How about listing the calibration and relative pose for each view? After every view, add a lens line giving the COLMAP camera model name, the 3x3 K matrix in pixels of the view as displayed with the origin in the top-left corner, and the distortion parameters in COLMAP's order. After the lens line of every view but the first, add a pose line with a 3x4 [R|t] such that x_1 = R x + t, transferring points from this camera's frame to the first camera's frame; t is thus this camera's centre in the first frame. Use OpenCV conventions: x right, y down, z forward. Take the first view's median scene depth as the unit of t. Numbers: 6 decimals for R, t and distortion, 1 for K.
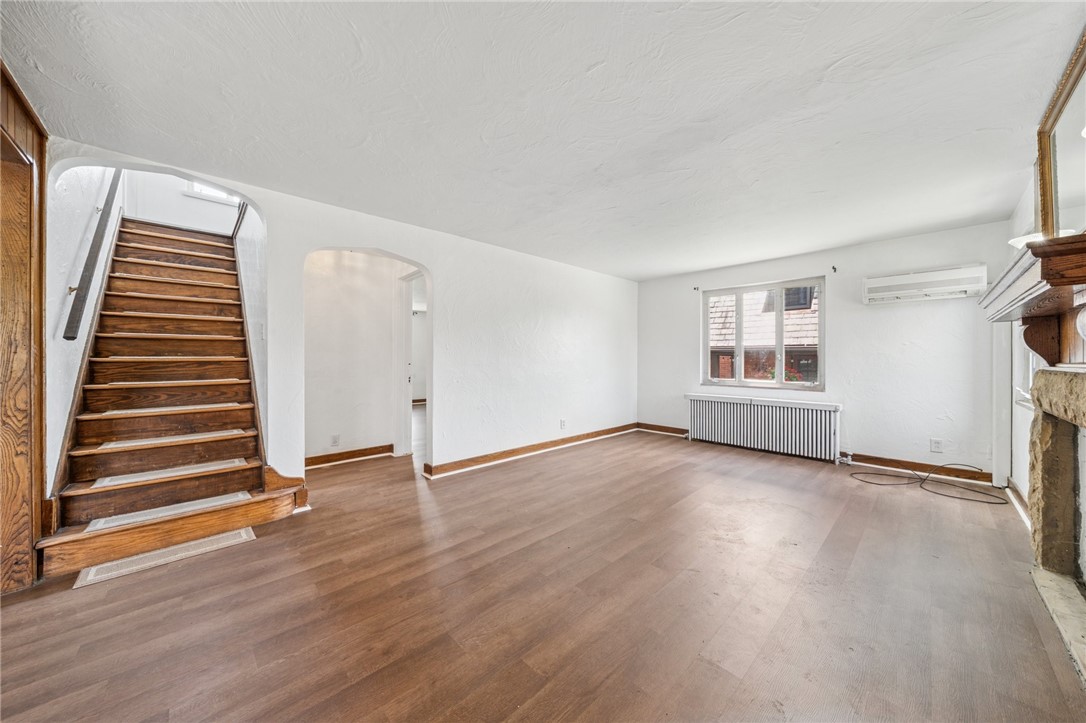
lens RADIAL K [[371.2, 0, 540.4], [0, 371.2, 358.8], [0, 0, 1]] dist [-0.000333, -0.000046]
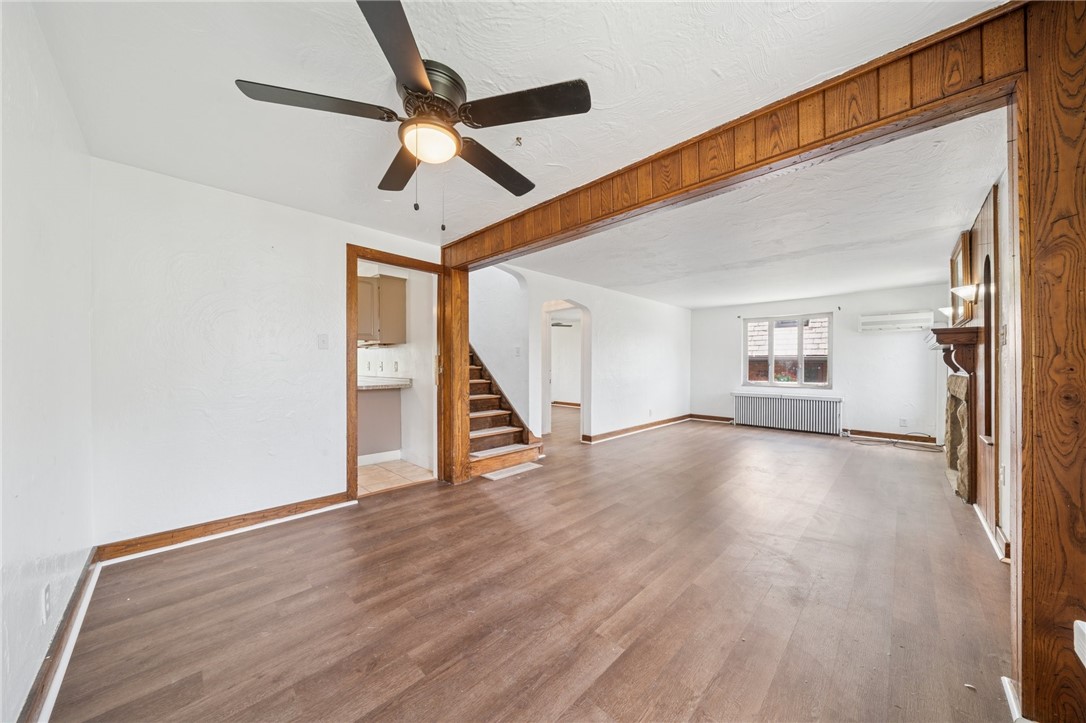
lens RADIAL K [[365.9, 0, 540.6], [0, 365.9, 366.2], [0, 0, 1]] dist [0.000374, 0.000041]
pose [[0.999549, 0.001513, 0.029991, -0.482900], [-0.001645, 0.999989, 0.004404, -0.010659], [-0.029984, -0.004451, 0.999540, -0.470143]]
